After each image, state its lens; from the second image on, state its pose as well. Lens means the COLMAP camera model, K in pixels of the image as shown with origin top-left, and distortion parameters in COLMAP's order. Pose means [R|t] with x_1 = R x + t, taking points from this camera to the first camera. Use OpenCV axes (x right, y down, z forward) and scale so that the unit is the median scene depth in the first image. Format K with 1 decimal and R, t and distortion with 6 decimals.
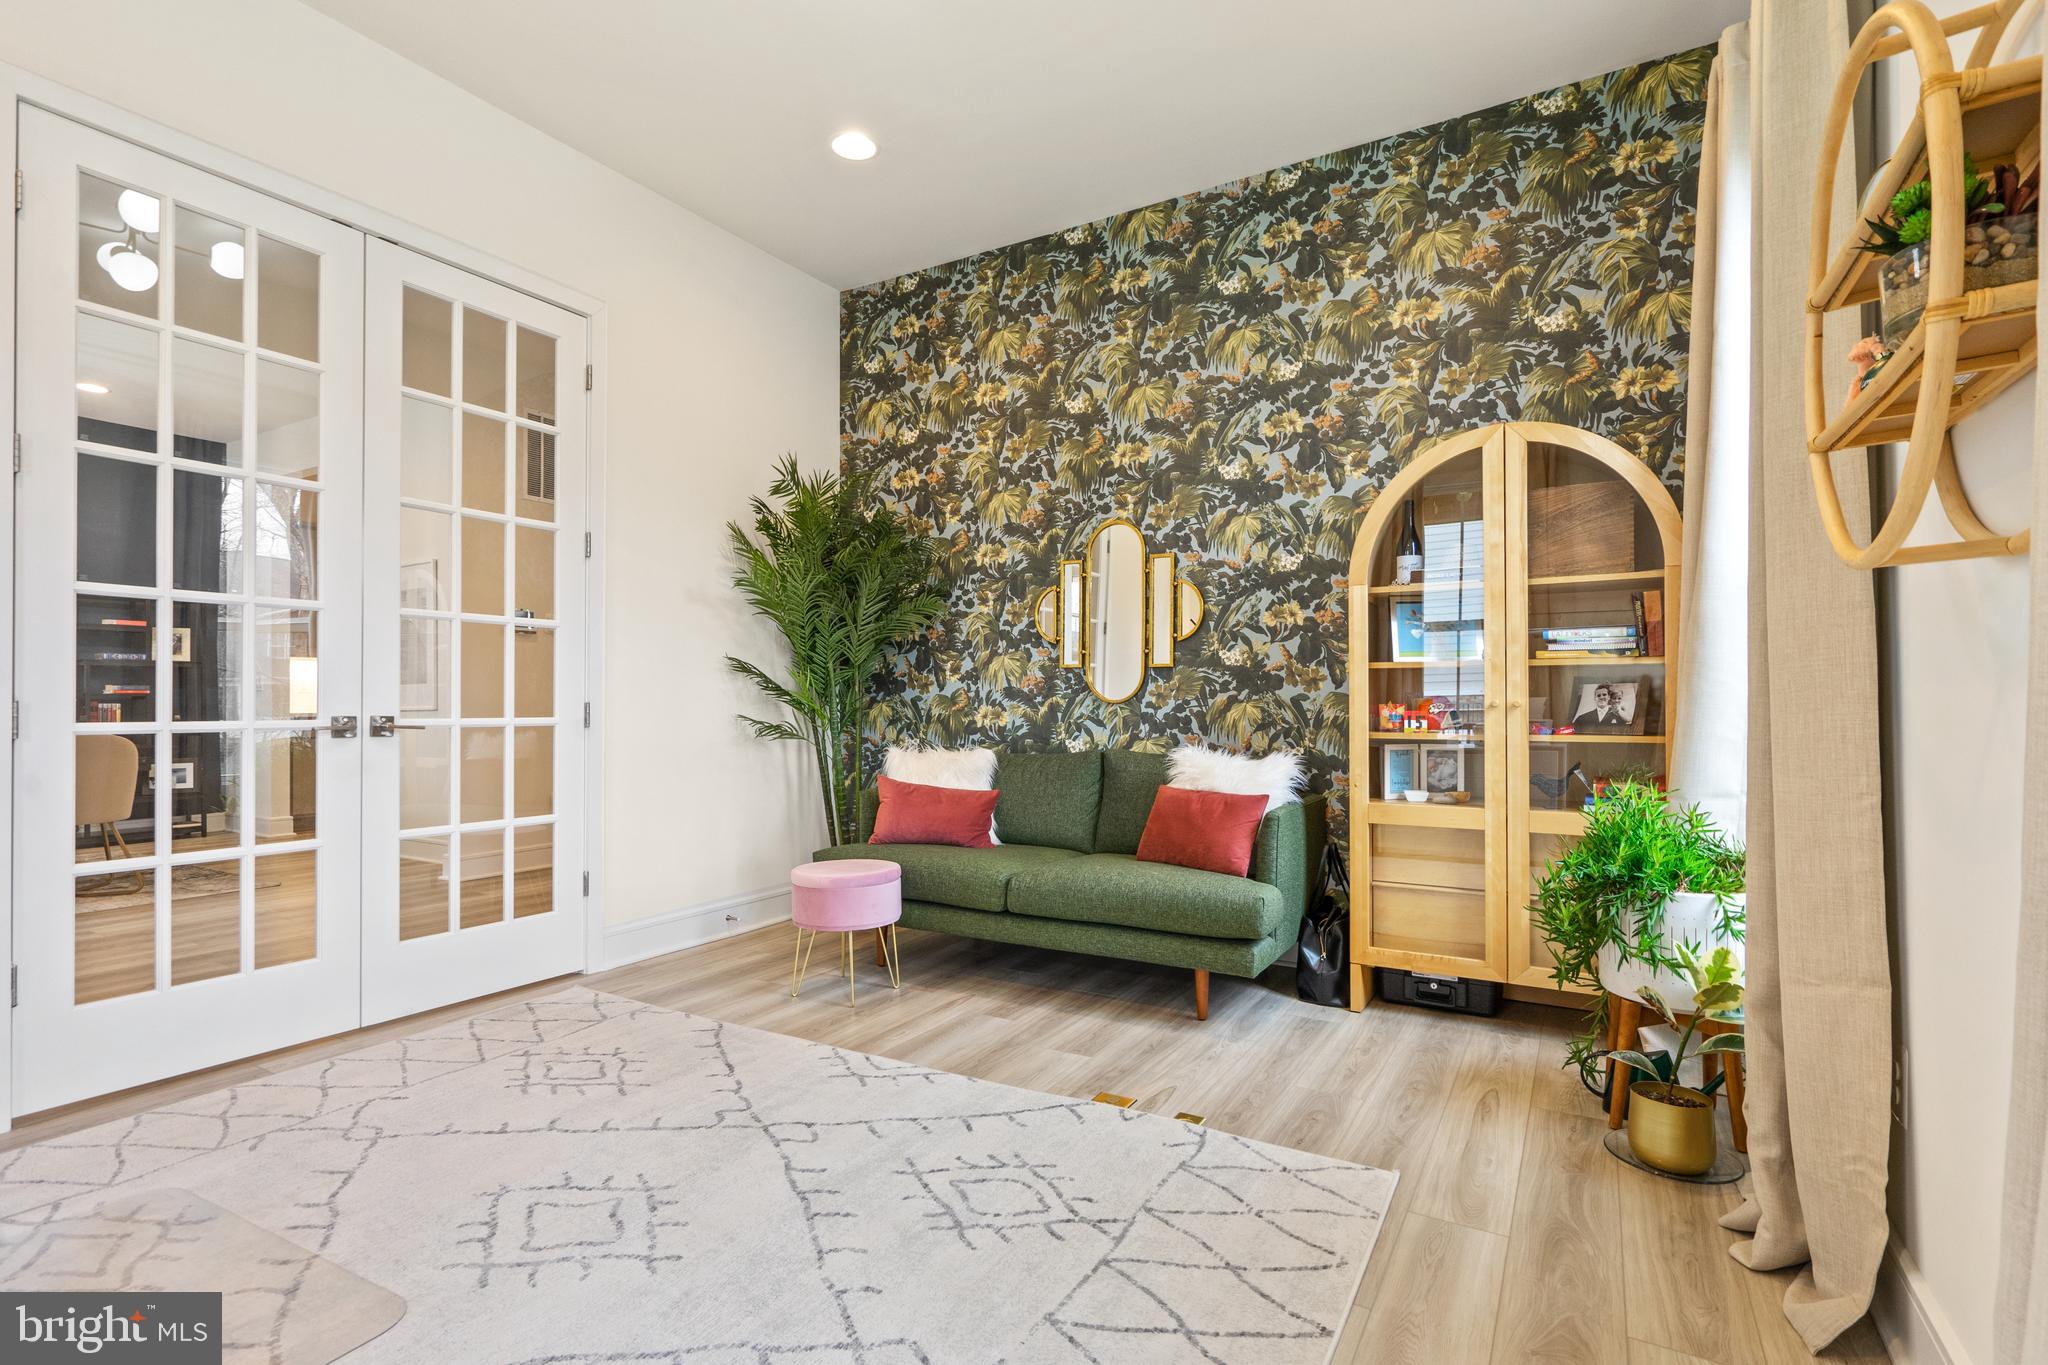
lens RADIAL K [[954.1, 0, 1017.2], [0, 954.1, 696.2], [0, 0, 1]] dist [-0.000118, -0.000113]
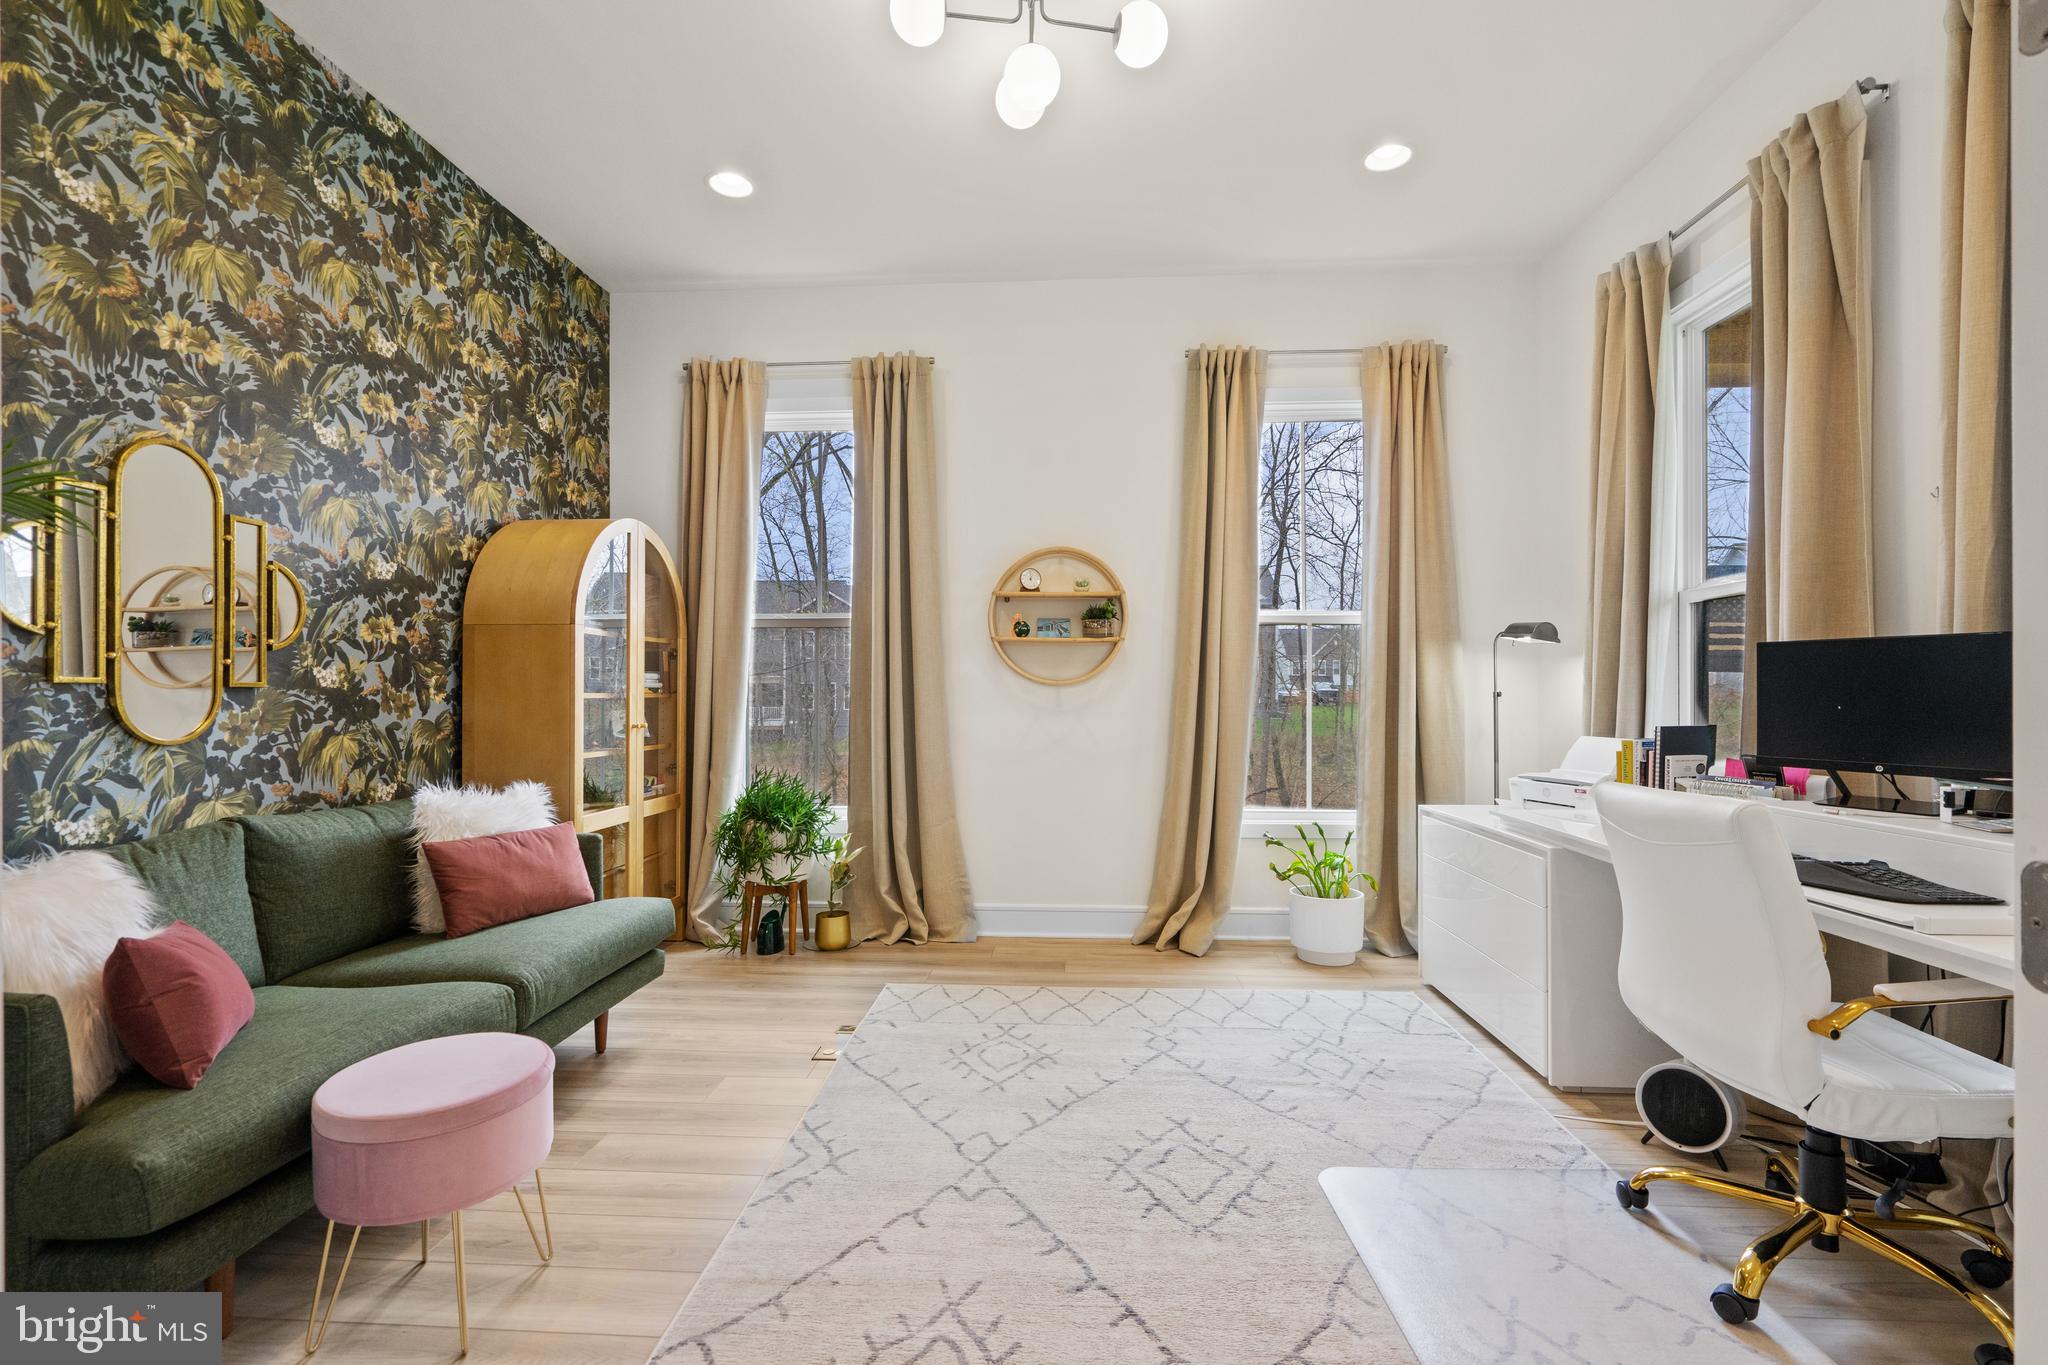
lens RADIAL K [[923.6, 0, 1013.5], [0, 923.6, 693.1], [0, 0, 1]] dist [0.000224, -0.000066]
pose [[-0.439999, 0.002385, 0.897995, -0.704816], [-0.005112, 0.999974, -0.005160, -0.027350], [-0.897984, -0.006861, -0.439975, 0.848156]]
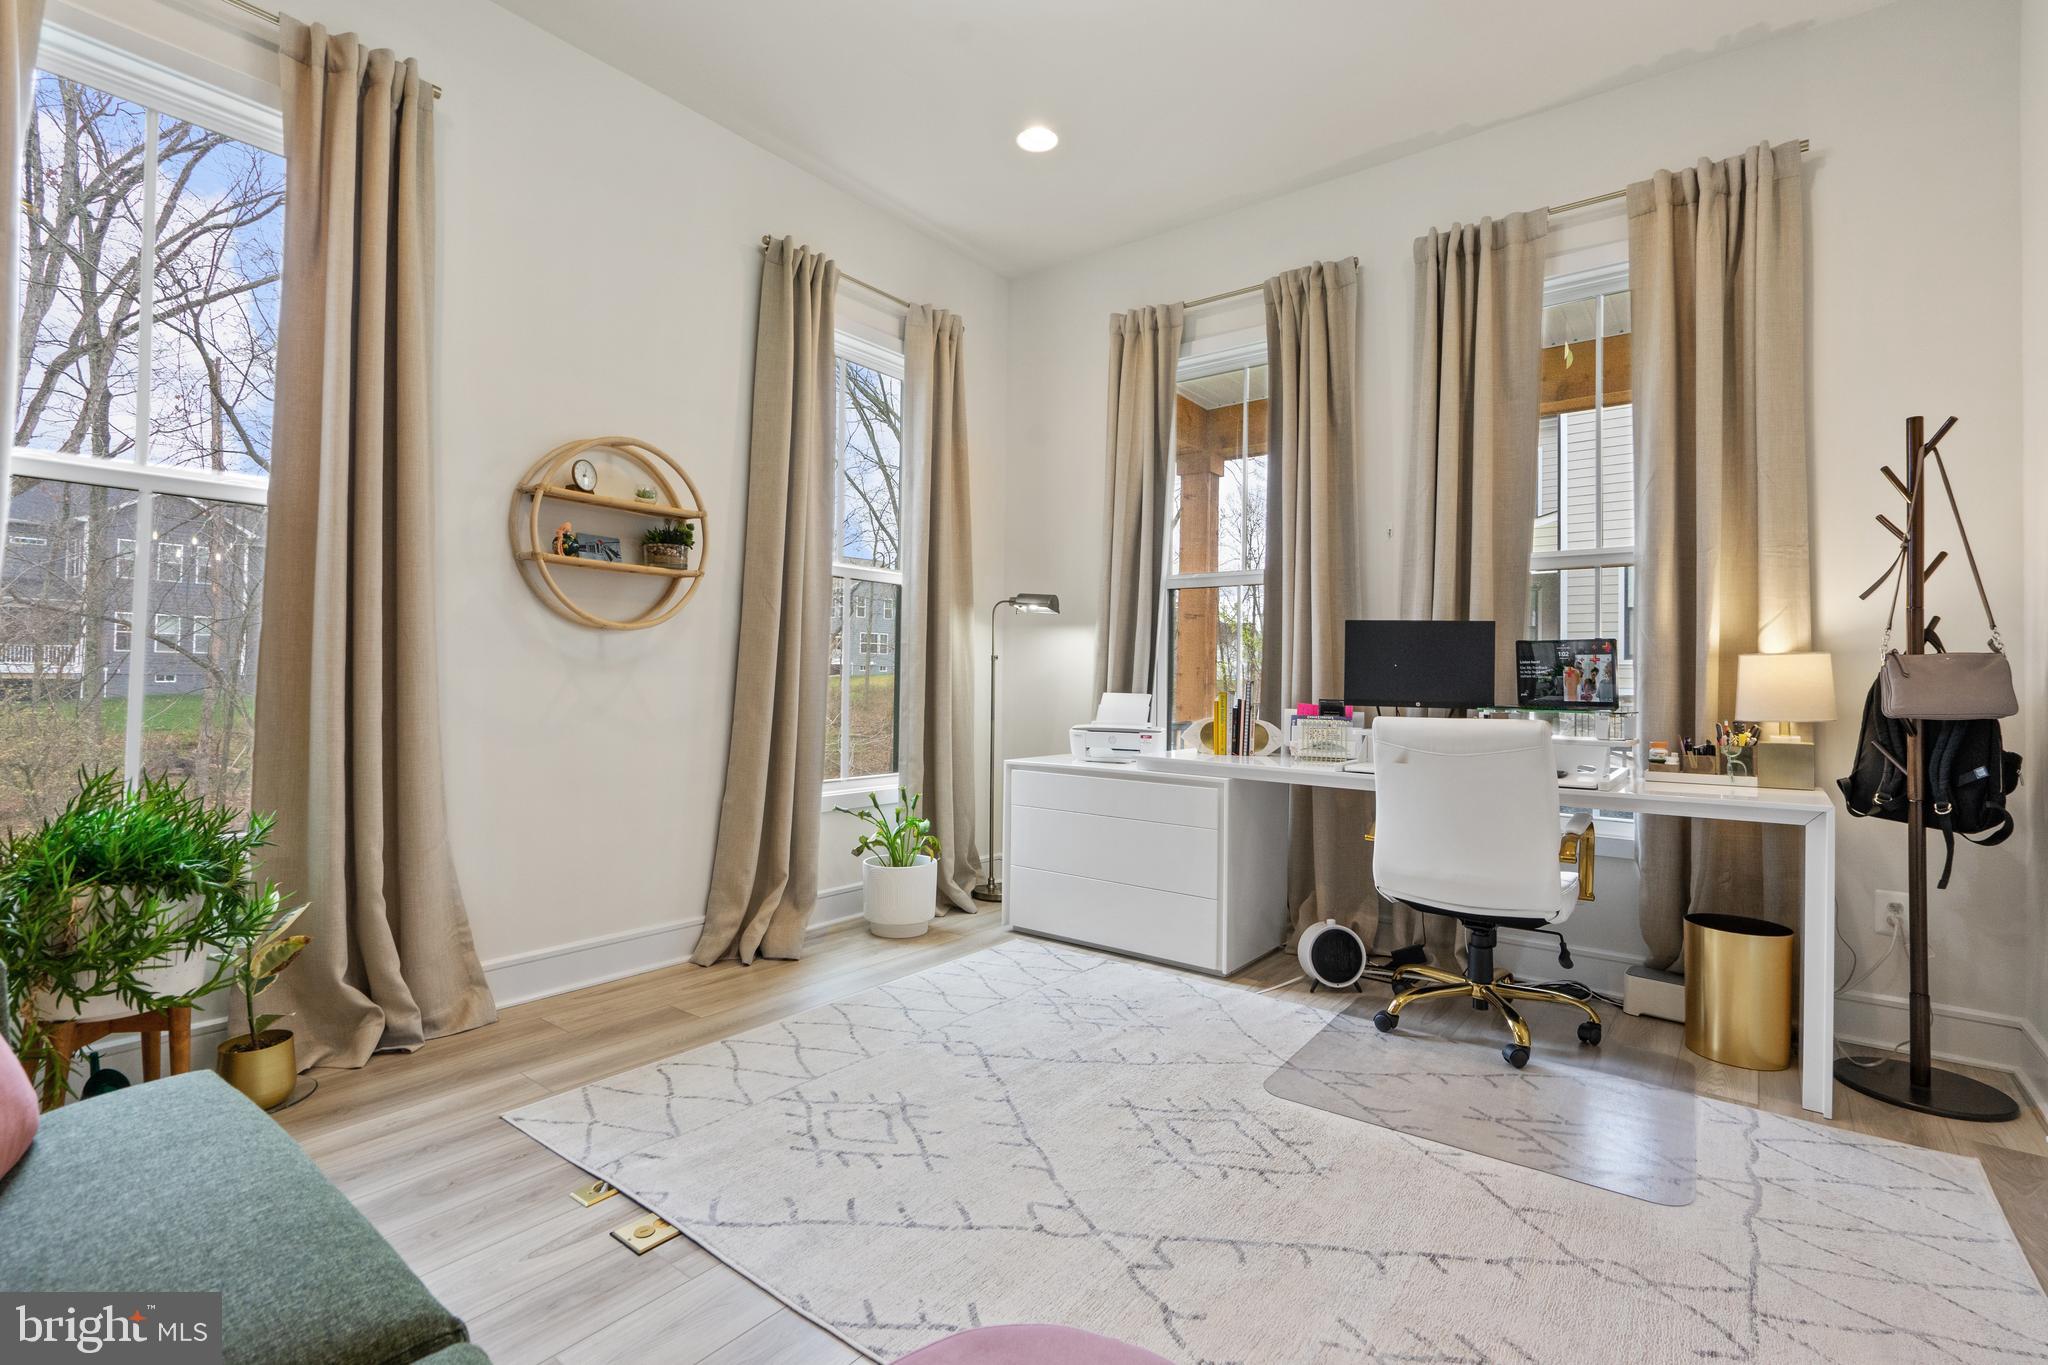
lens RADIAL K [[969.7, 0, 1036.8], [0, 969.7, 670.4], [0, 0, 1]] dist [-0.003280, -0.000274]
pose [[-0.989932, -0.013587, 0.140892, -0.196976], [-0.015434, 0.999809, -0.012024, -0.002813], [-0.140701, -0.014077, -0.989952, 1.092109]]
